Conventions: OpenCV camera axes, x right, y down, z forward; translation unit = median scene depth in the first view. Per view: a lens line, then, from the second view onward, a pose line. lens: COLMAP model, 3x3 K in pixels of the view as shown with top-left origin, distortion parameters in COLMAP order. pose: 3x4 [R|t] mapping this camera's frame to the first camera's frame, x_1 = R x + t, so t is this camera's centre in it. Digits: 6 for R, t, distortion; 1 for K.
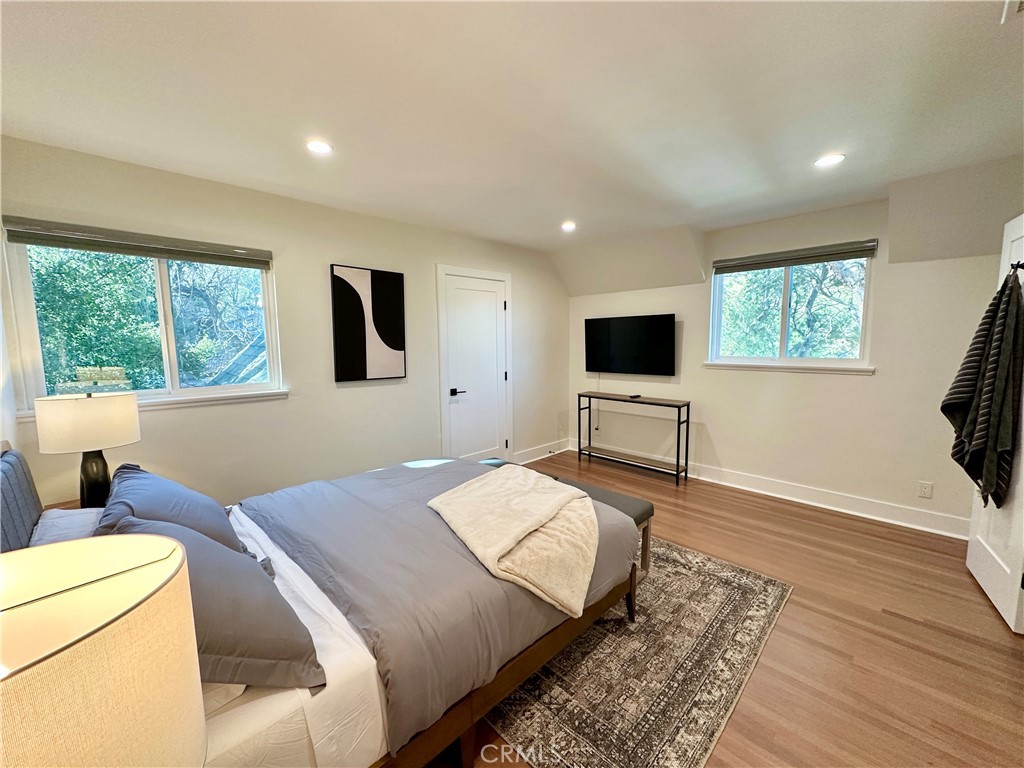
lens RADIAL K [[406.9, 0, 510.3], [0, 406.9, 381.7], [0, 0, 1]] dist [0.000532, 0.000031]
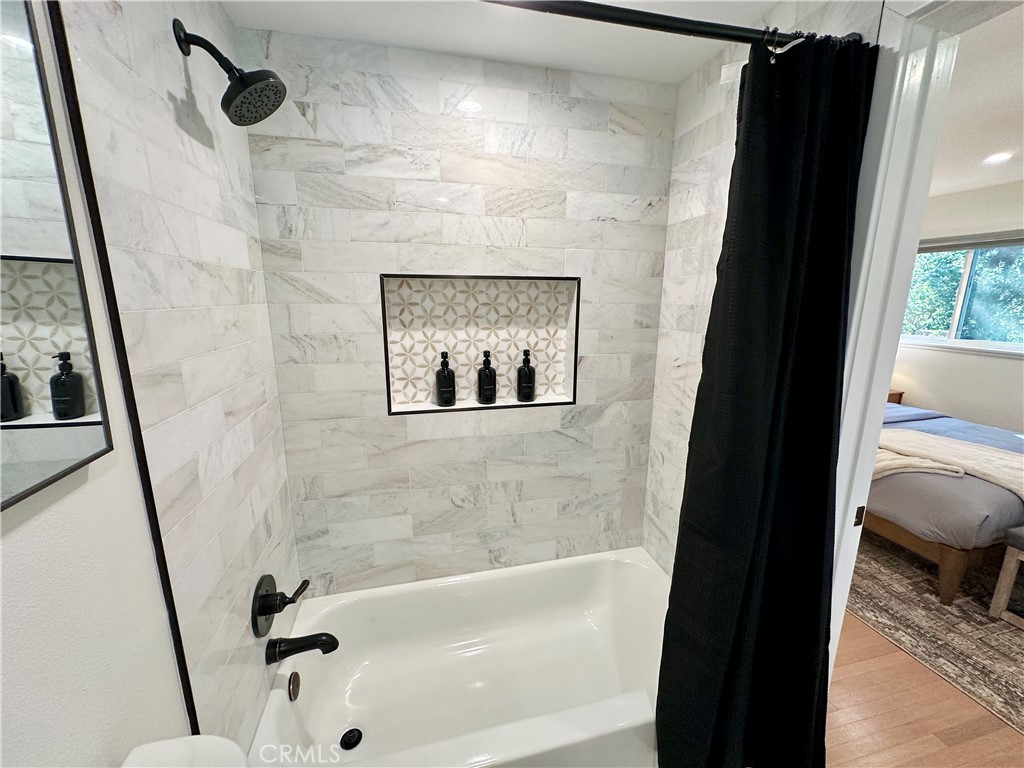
lens RADIAL K [[406.9, 0, 508.5], [0, 406.9, 384.1], [0, 0, 1]] dist [0.000532, 0.000031]
pose [[-0.523235, 0.171862, -0.834679, 1.664516], [-0.100300, 0.960226, 0.260588, -0.070981], [0.846265, 0.220067, -0.485186, 0.501253]]
